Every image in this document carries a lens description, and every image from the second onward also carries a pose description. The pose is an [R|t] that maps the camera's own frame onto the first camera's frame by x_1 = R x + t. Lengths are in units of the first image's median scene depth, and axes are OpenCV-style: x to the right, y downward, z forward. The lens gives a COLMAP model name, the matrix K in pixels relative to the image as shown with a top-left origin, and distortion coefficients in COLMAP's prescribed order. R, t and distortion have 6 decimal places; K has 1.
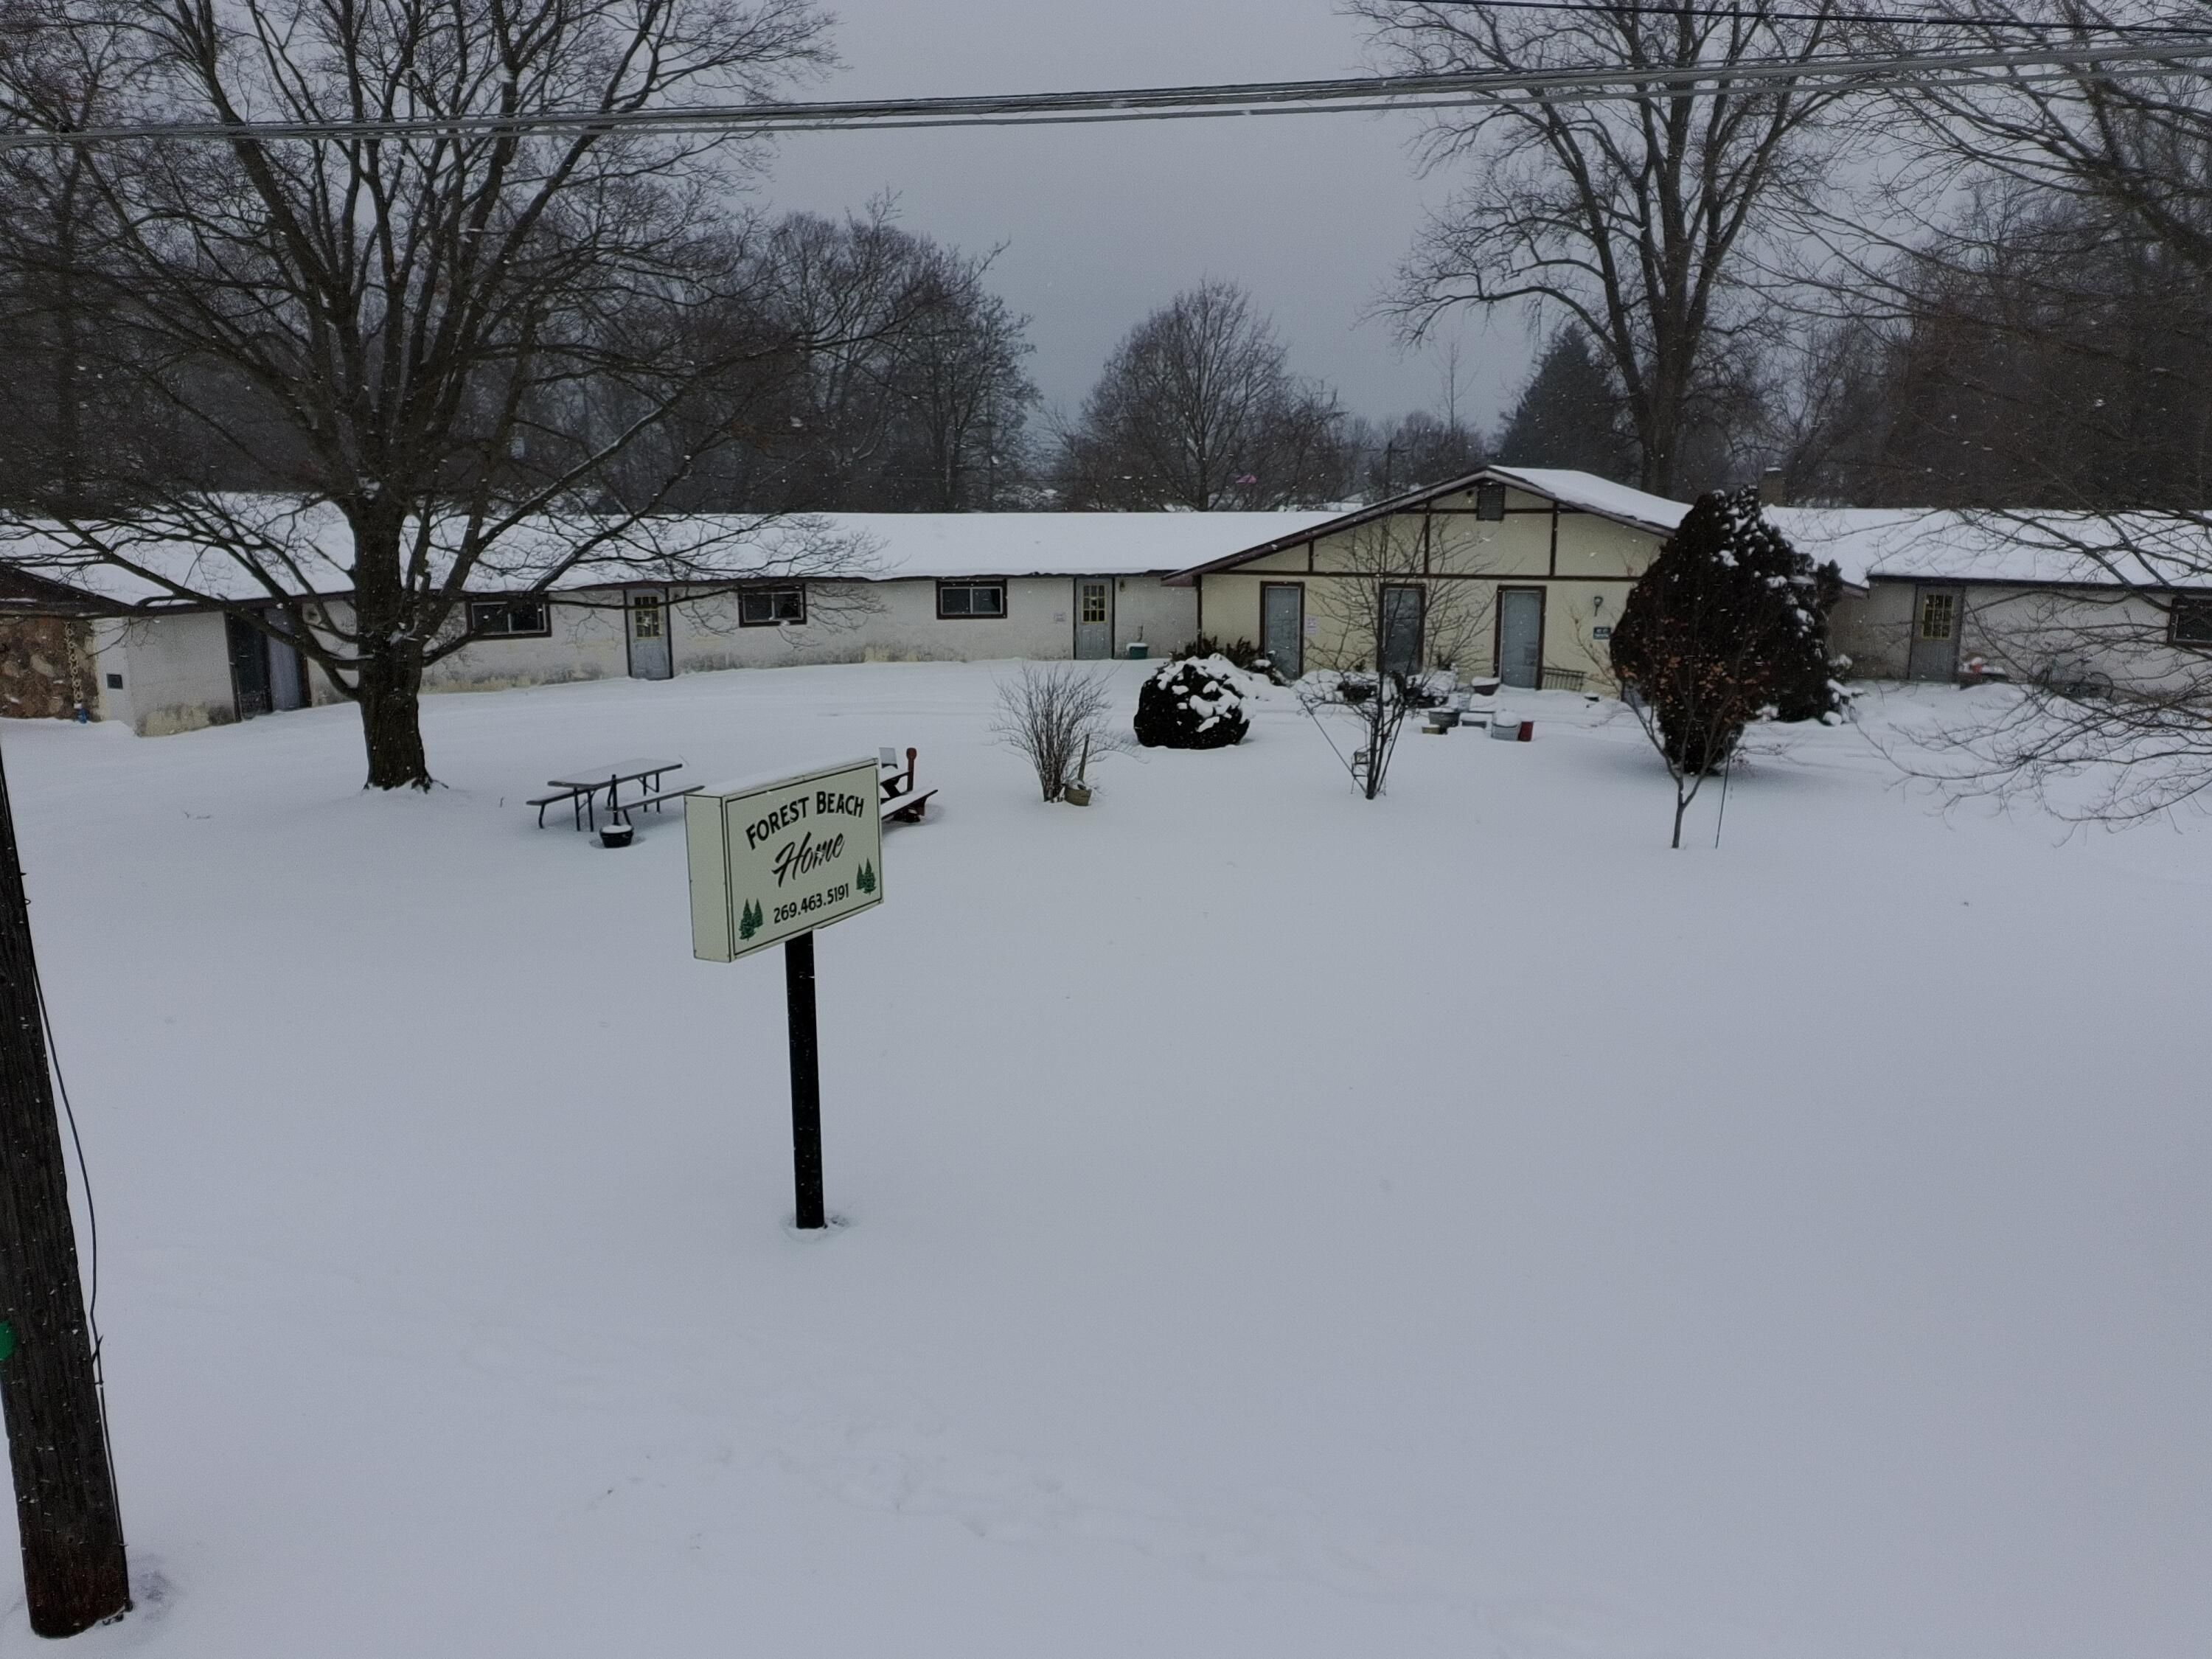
lens RADIAL K [[1684.1, 0, 1106.0], [0, 1684.1, 829.5], [0, 0, 1]] dist [0.000456, 0.305316]
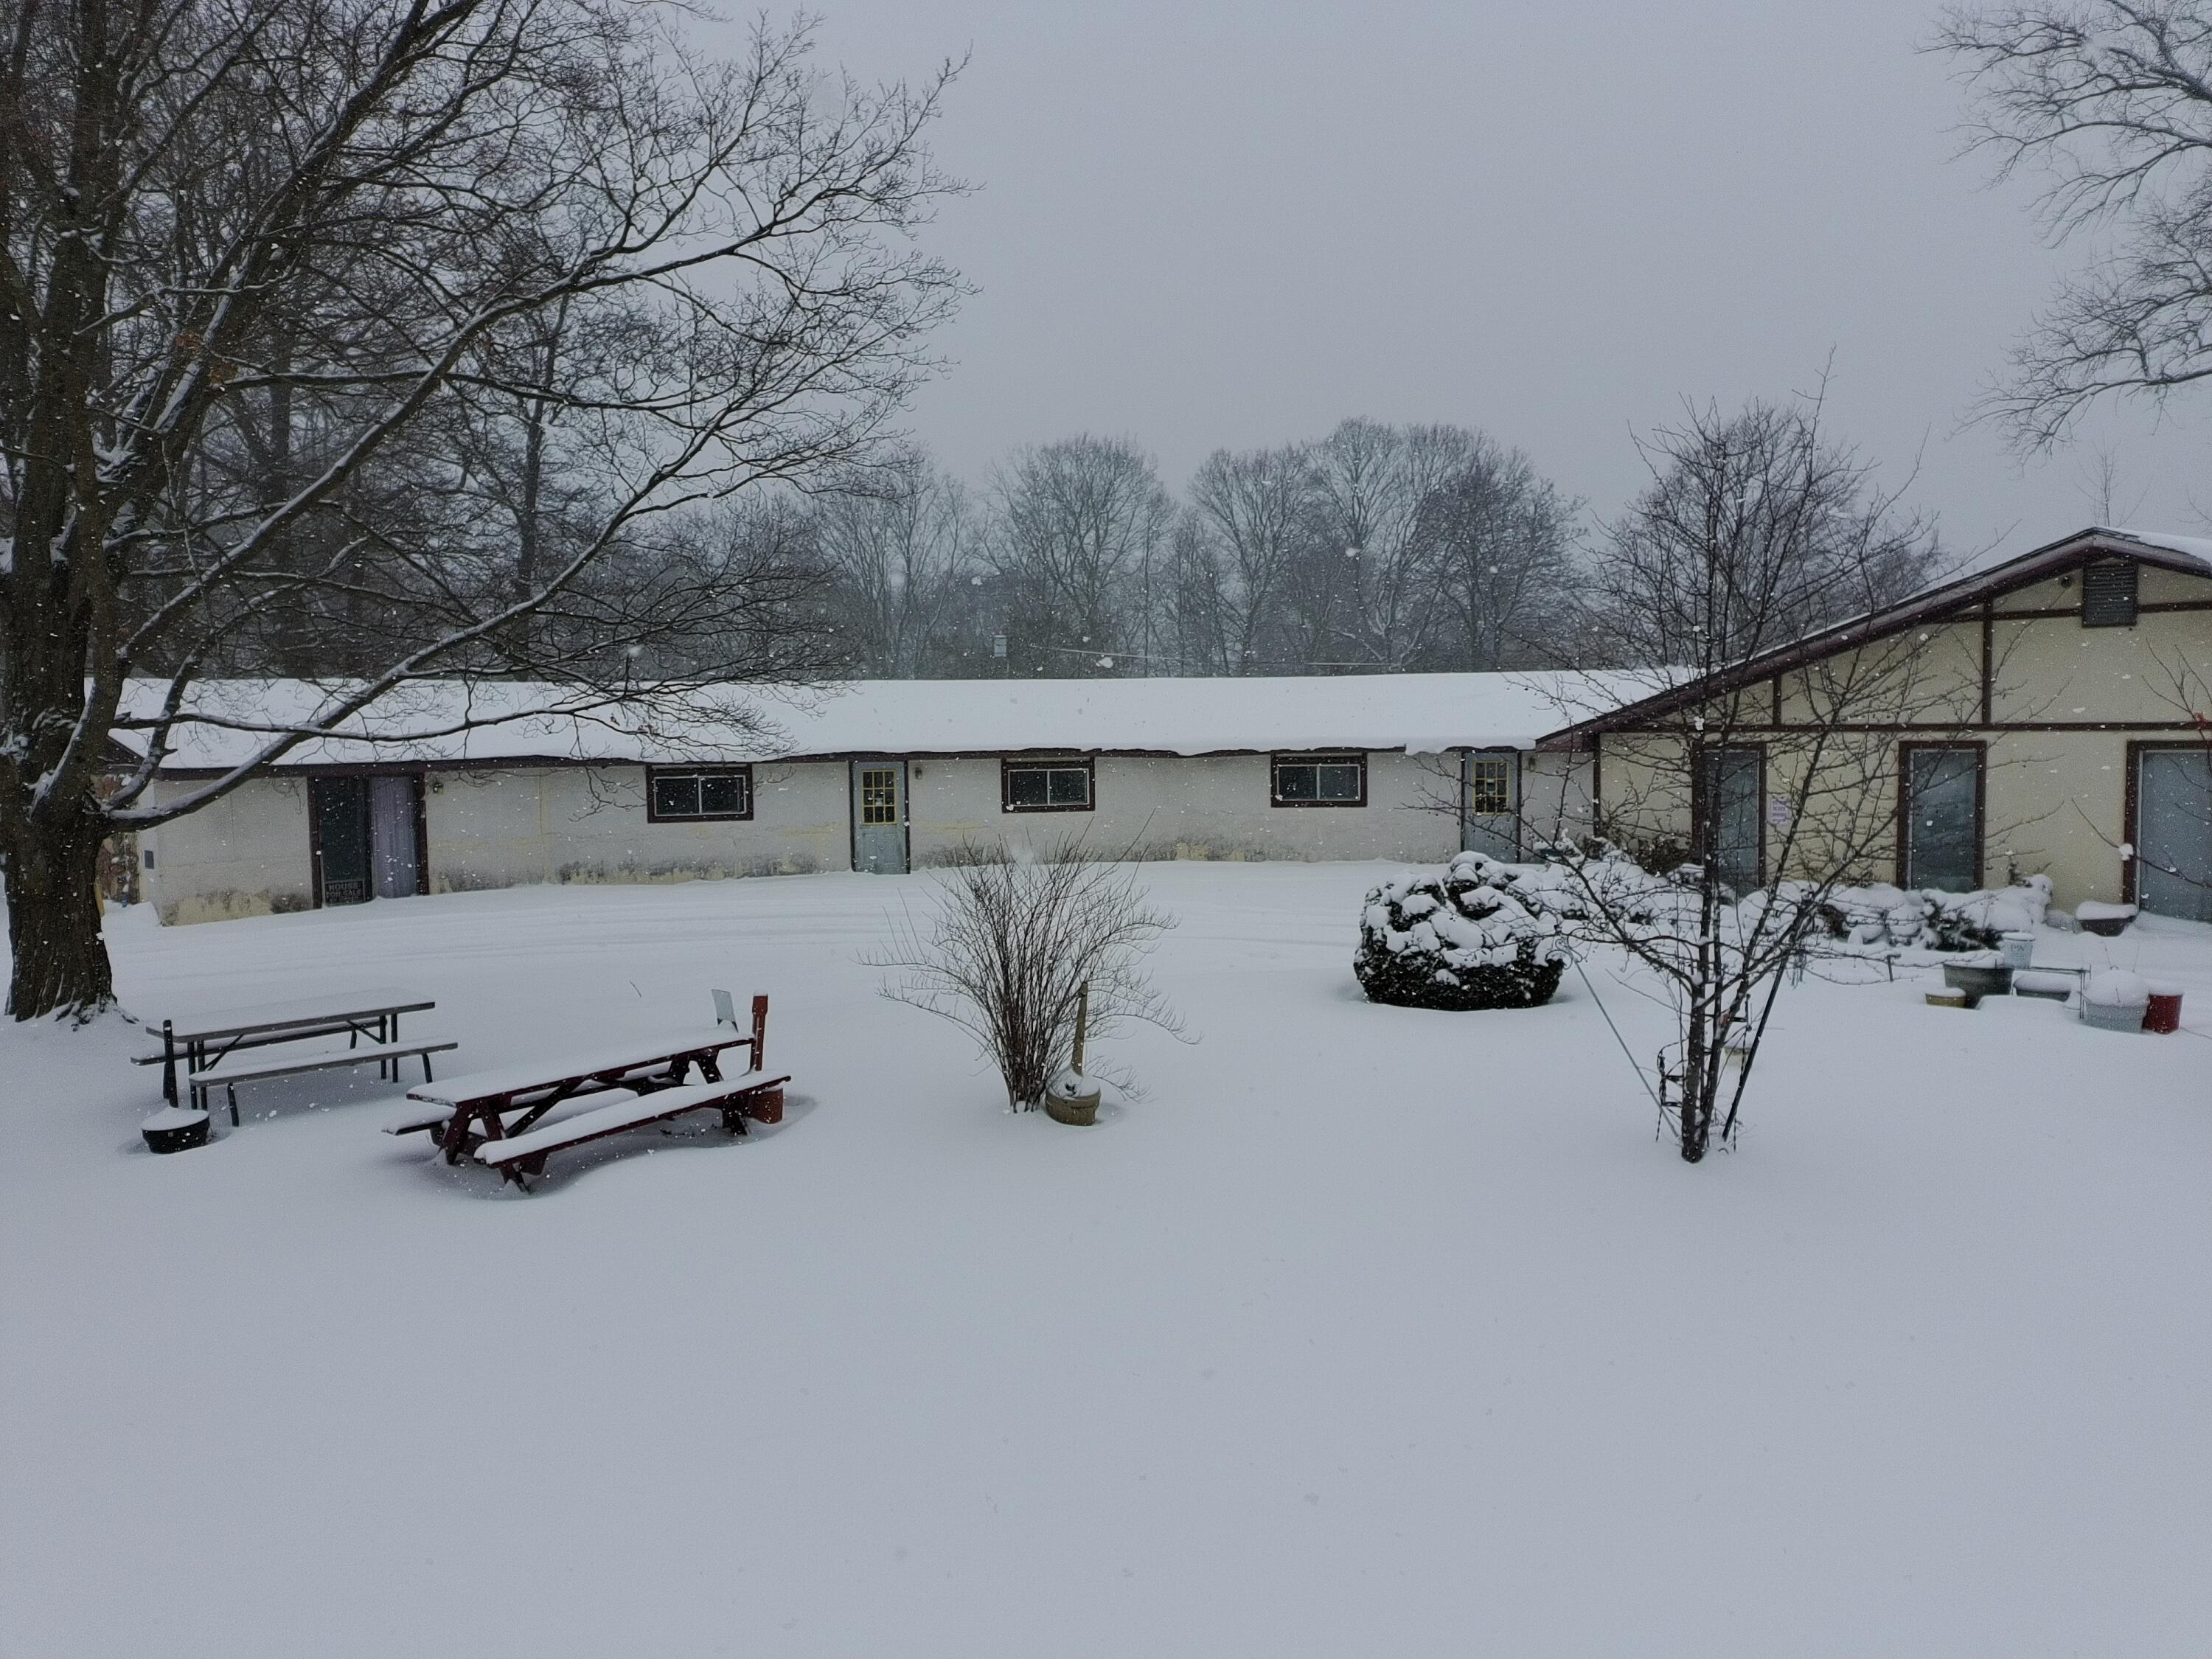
lens RADIAL K [[1550.5, 0, 1104.8], [0, 1550.5, 880.2], [0, 0, 1]] dist [0.002475, -0.004428]
pose [[0.920381, 0.024715, -0.390240, 0.118185], [-0.062582, 0.994446, -0.084621, -0.032964], [0.385982, 0.102306, 0.916816, 0.388794]]
